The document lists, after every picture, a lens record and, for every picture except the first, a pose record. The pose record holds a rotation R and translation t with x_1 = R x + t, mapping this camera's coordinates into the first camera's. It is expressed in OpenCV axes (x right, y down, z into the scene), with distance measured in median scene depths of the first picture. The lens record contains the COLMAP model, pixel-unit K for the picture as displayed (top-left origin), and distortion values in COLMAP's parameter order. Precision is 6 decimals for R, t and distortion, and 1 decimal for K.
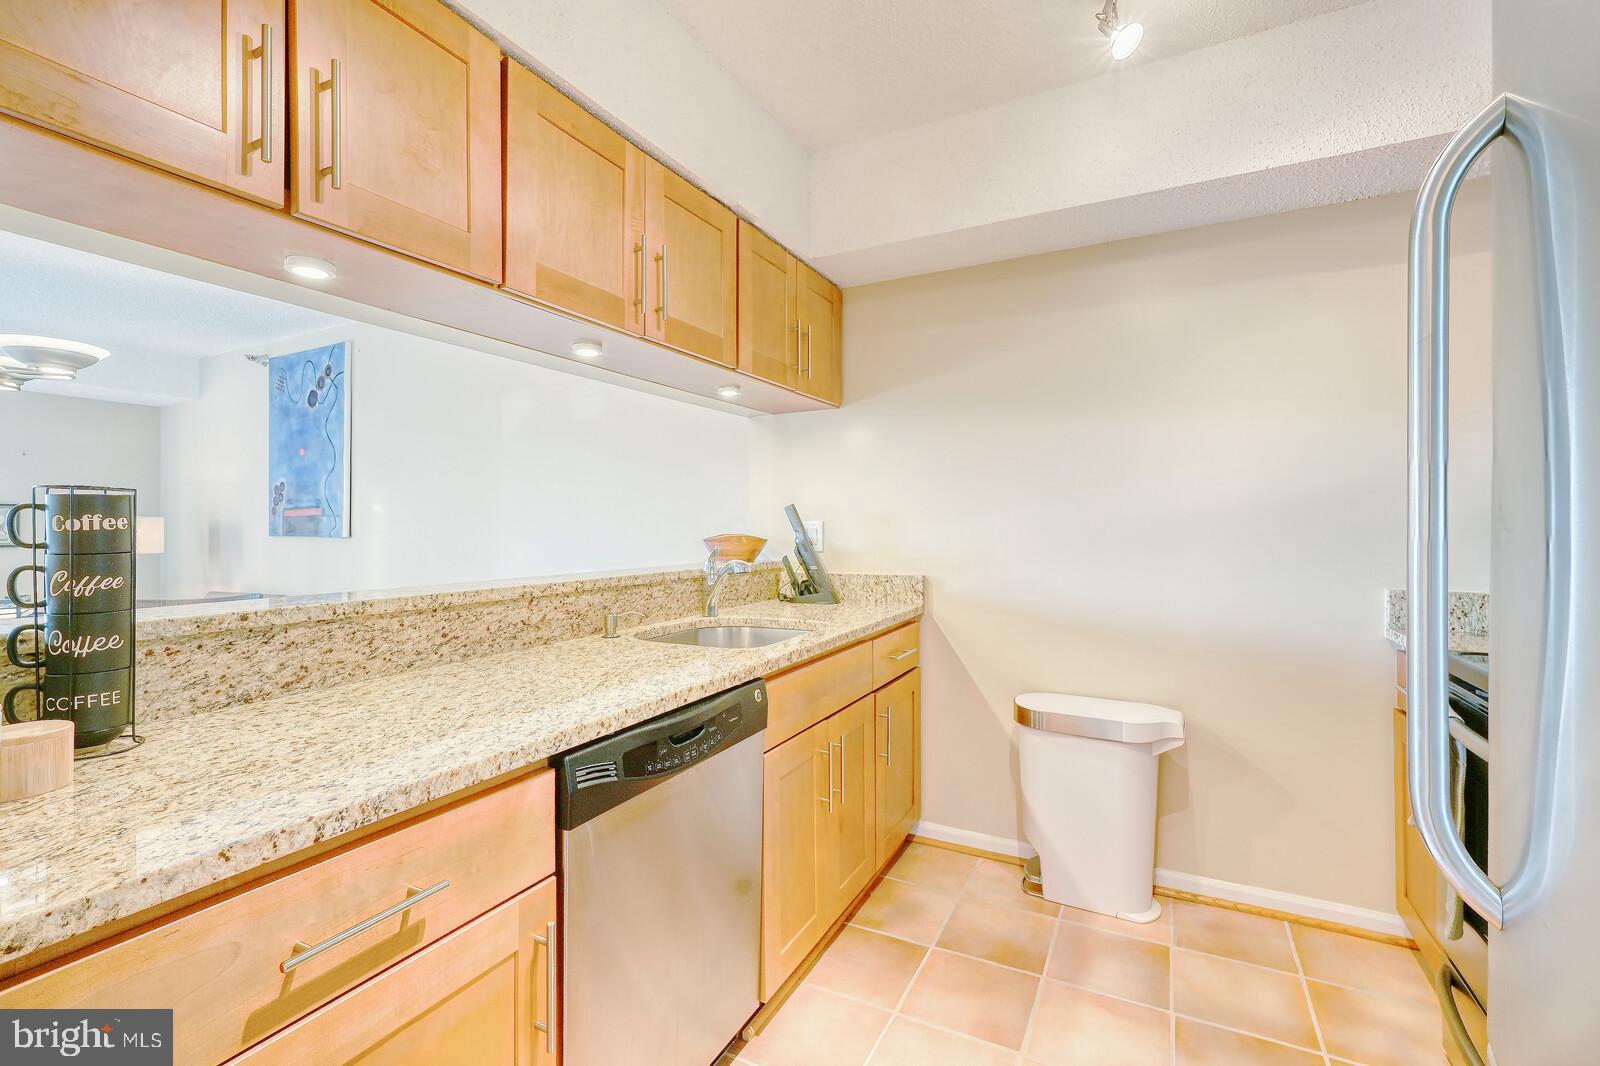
lens RADIAL K [[710.7, 0, 795.2], [0, 710.7, 523.6], [0, 0, 1]] dist [-0.004544, 0.000192]
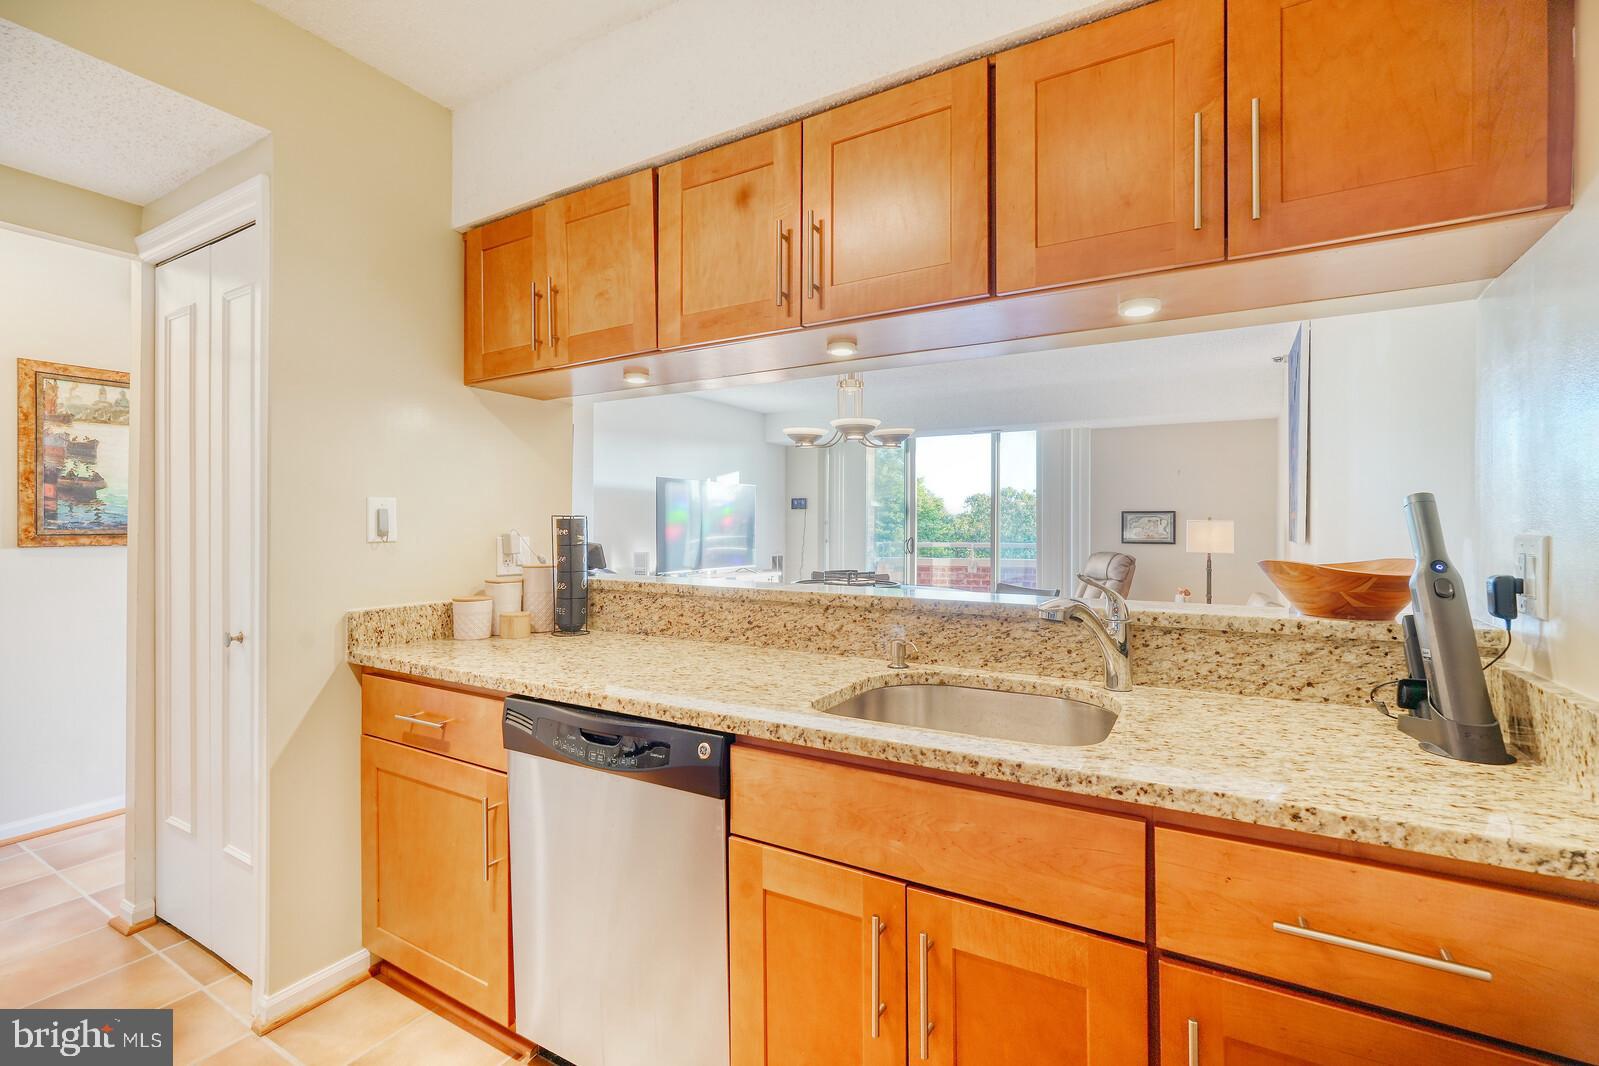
lens RADIAL K [[710.2, 0, 794.7], [0, 710.2, 523.6], [0, 0, 1]] dist [-0.004544, 0.000192]
pose [[-0.049463, 0.000263, -0.998776, 0.537028], [-0.000475, 1.000000, 0.000286, -0.012212], [0.998776, 0.000489, -0.049462, 0.816241]]
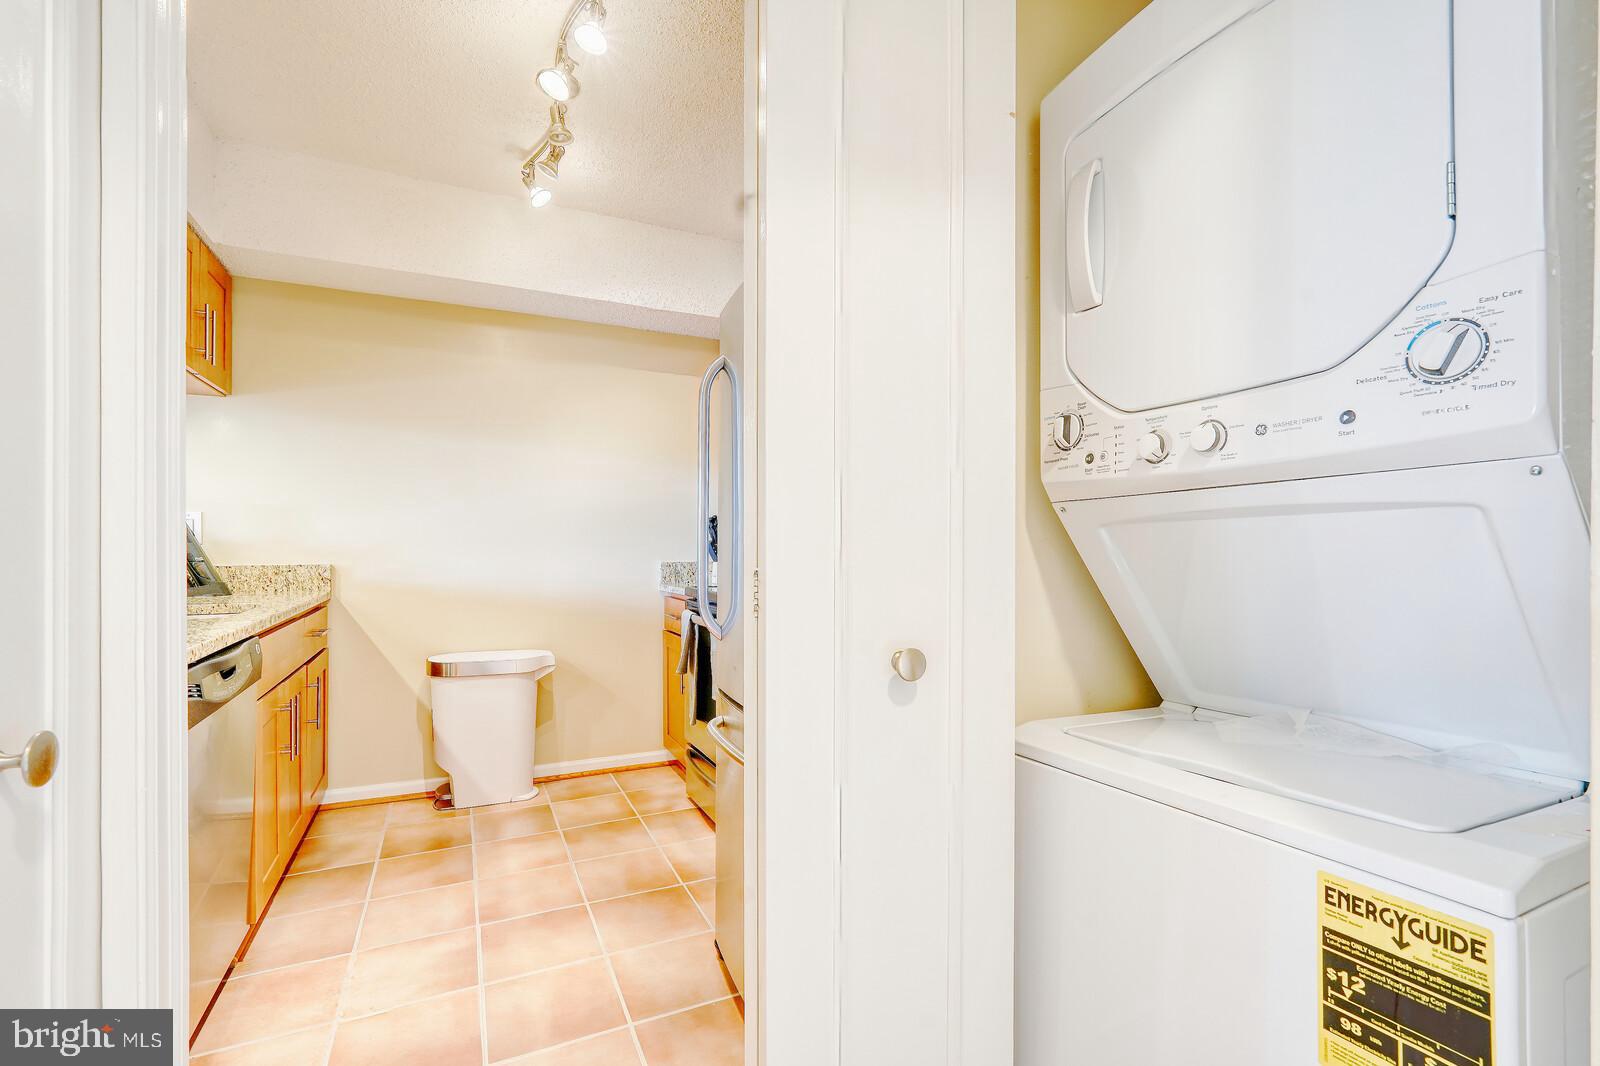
lens RADIAL K [[709.1, 0, 806.3], [0, 709.1, 546.9], [0, 0, 1]] dist [0.001750, 0.000308]
pose [[0.588963, 0.002485, 0.808156, -0.327626], [-0.004362, 0.999990, 0.000104, 0.051598], [-0.808148, -0.003586, 0.588968, -0.283194]]
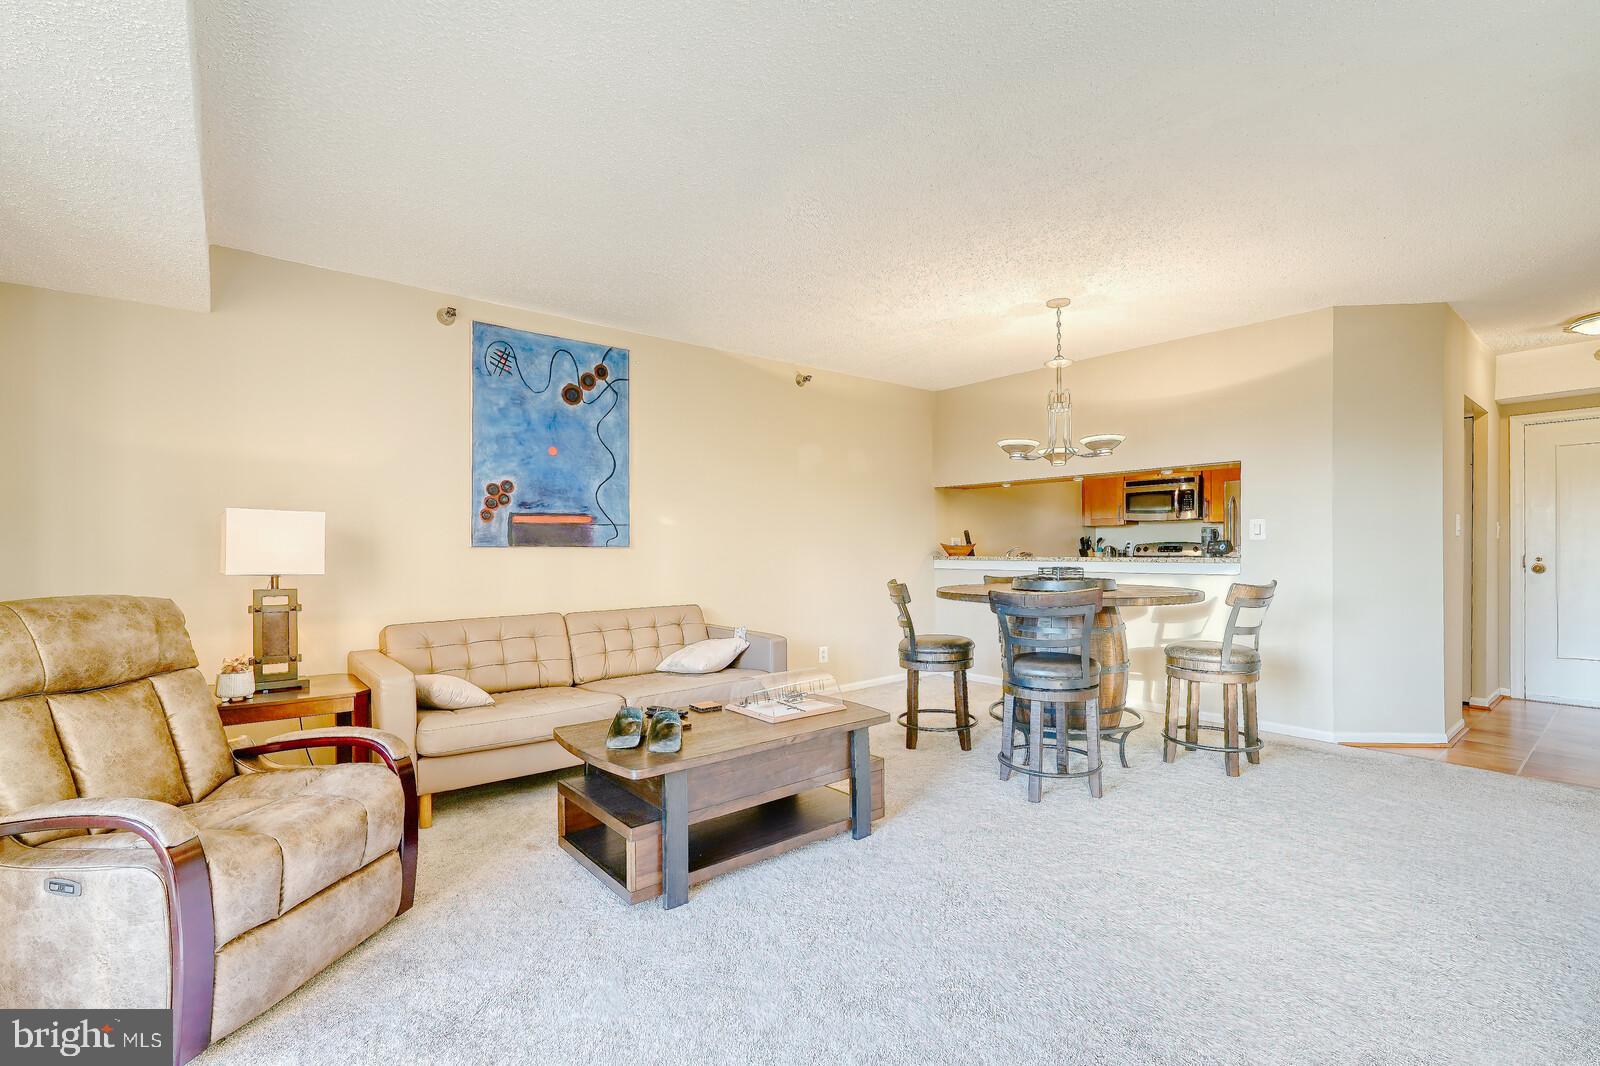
lens RADIAL K [[716.8, 0, 809.7], [0, 716.8, 552.3], [0, 0, 1]] dist [-0.000844, 0.000359]
pose [[0.374331, -0.001876, 0.927293, -2.908876], [-0.001335, 0.999996, 0.002562, 0.046049], [-0.927294, -0.002197, 0.374327, 0.770342]]
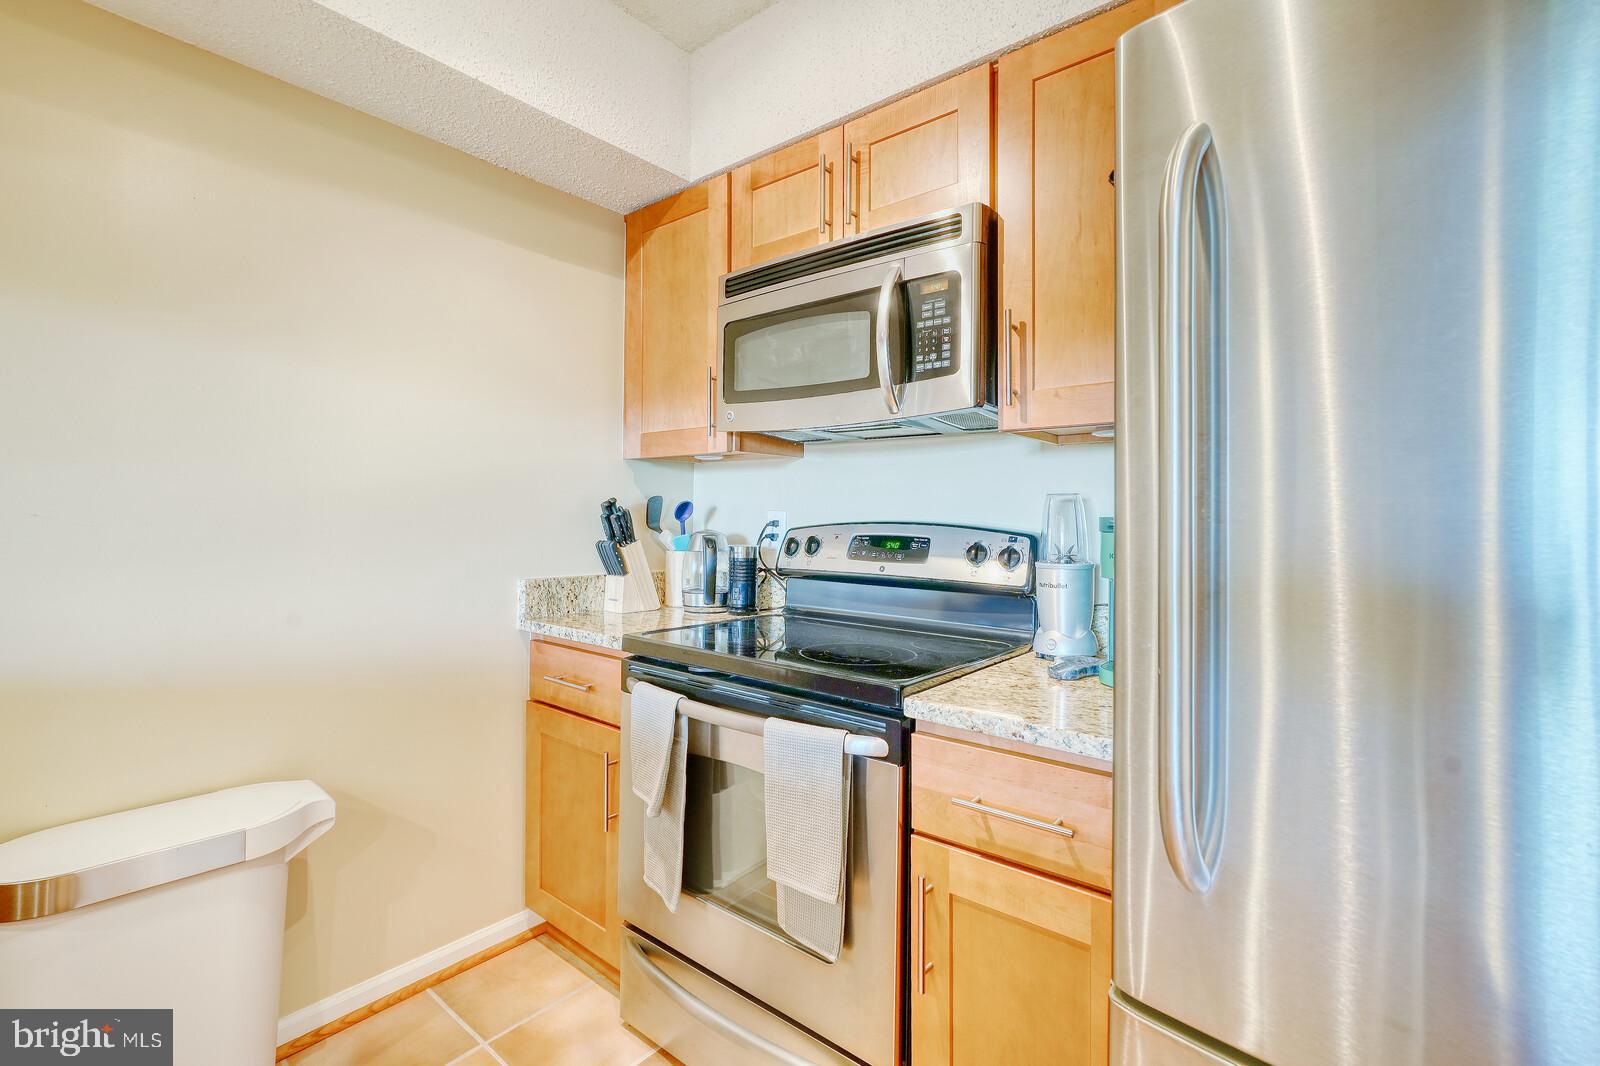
lens RADIAL K [[723.3, 0, 816.7], [0, 723.3, 504.5], [0, 0, 1]] dist [-0.002155, -0.000002]
pose [[0.201798, 0.016655, 0.979286, -0.055684], [-0.011111, 0.999830, -0.014715, -0.000549], [-0.979364, -0.007912, 0.201948, 0.379116]]
